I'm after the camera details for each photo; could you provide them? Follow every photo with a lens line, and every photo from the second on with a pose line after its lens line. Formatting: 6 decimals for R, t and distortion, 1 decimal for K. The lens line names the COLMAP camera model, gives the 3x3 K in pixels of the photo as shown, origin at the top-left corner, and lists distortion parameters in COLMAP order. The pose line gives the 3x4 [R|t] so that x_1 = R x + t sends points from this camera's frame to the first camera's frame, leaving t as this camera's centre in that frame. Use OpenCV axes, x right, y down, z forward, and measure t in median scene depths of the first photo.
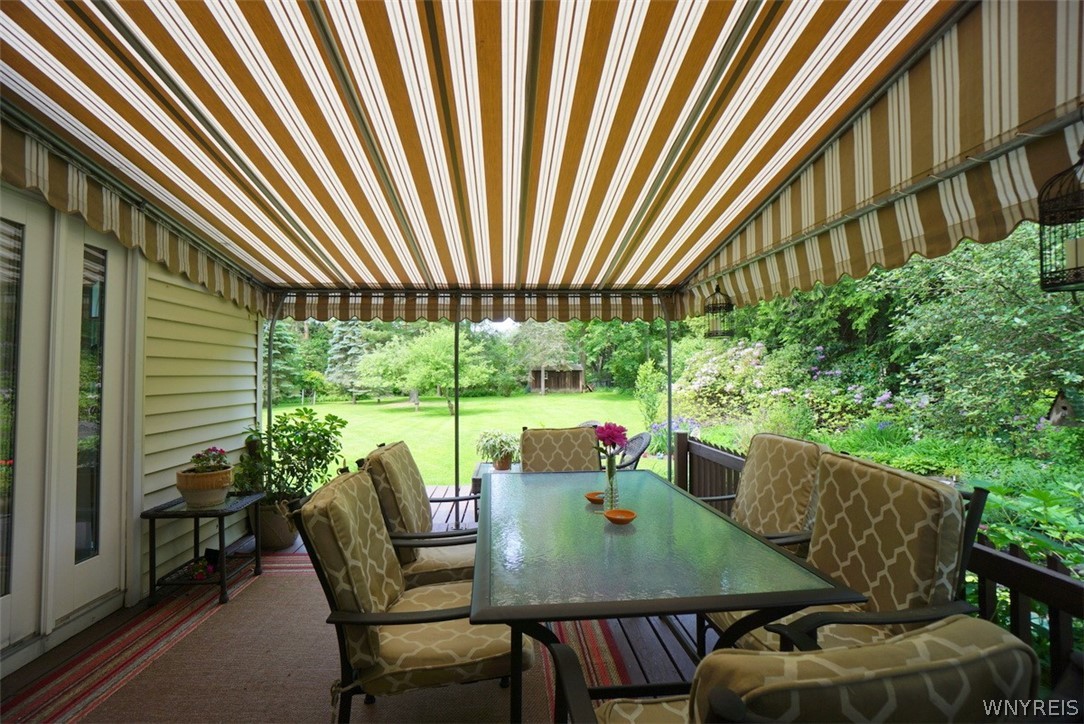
lens RADIAL K [[484.7, 0, 542.0], [0, 484.7, 362.0], [0, 0, 1]] dist [-0.072403, 0.025559]
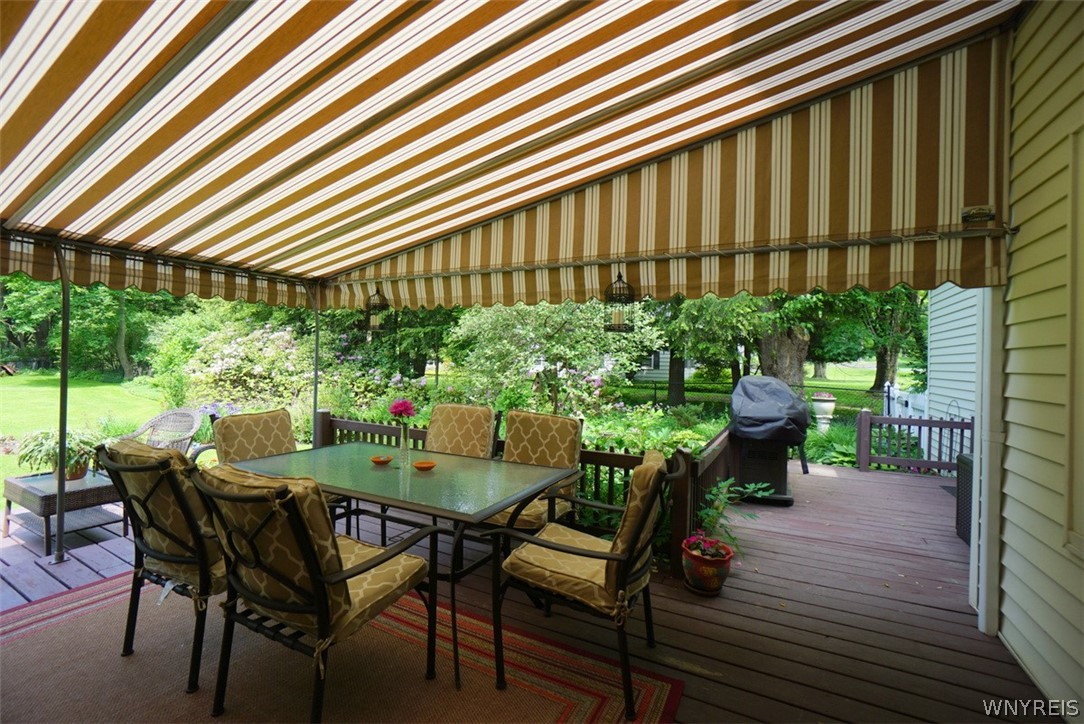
lens RADIAL K [[484.7, 0, 542.0], [0, 484.7, 362.0], [0, 0, 1]] dist [-0.072403, 0.025559]
pose [[0.506775, 0.014081, 0.861964, -0.178038], [-0.046147, 0.998876, 0.010814, -0.001591], [-0.860843, -0.045258, 0.506855, 0.003493]]
